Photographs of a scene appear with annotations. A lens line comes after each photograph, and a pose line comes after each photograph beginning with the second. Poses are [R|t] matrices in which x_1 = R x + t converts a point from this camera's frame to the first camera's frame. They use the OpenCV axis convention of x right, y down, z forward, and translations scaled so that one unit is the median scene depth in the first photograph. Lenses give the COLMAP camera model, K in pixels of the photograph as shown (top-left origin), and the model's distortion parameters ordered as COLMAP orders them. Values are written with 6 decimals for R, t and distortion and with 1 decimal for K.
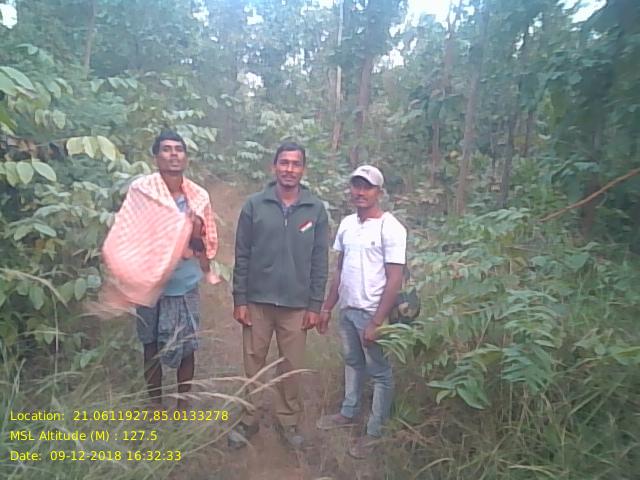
lens RADIAL K [[502.3, 0, 317.6], [0, 502.3, 236.1], [0, 0, 1]] dist [0.052823, -0.115828]
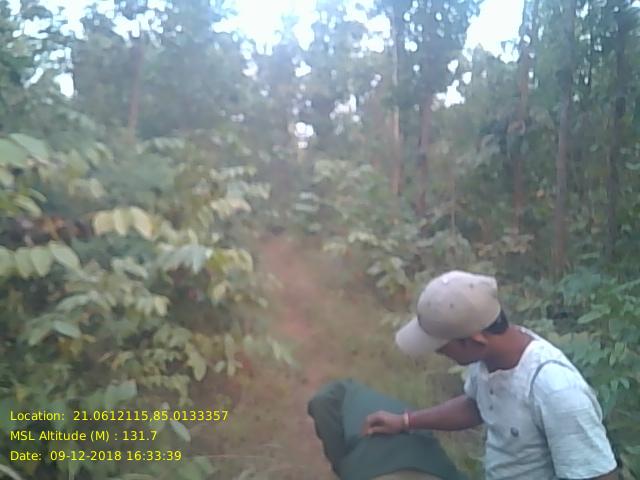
lens RADIAL K [[502.3, 0, 317.6], [0, 502.3, 236.1], [0, 0, 1]] dist [0.052823, -0.115828]
pose [[0.992506, -0.060231, -0.106323, -0.019659], [0.050617, 0.994571, -0.090917, -0.027421], [0.111222, 0.084854, 0.990166, 0.095944]]
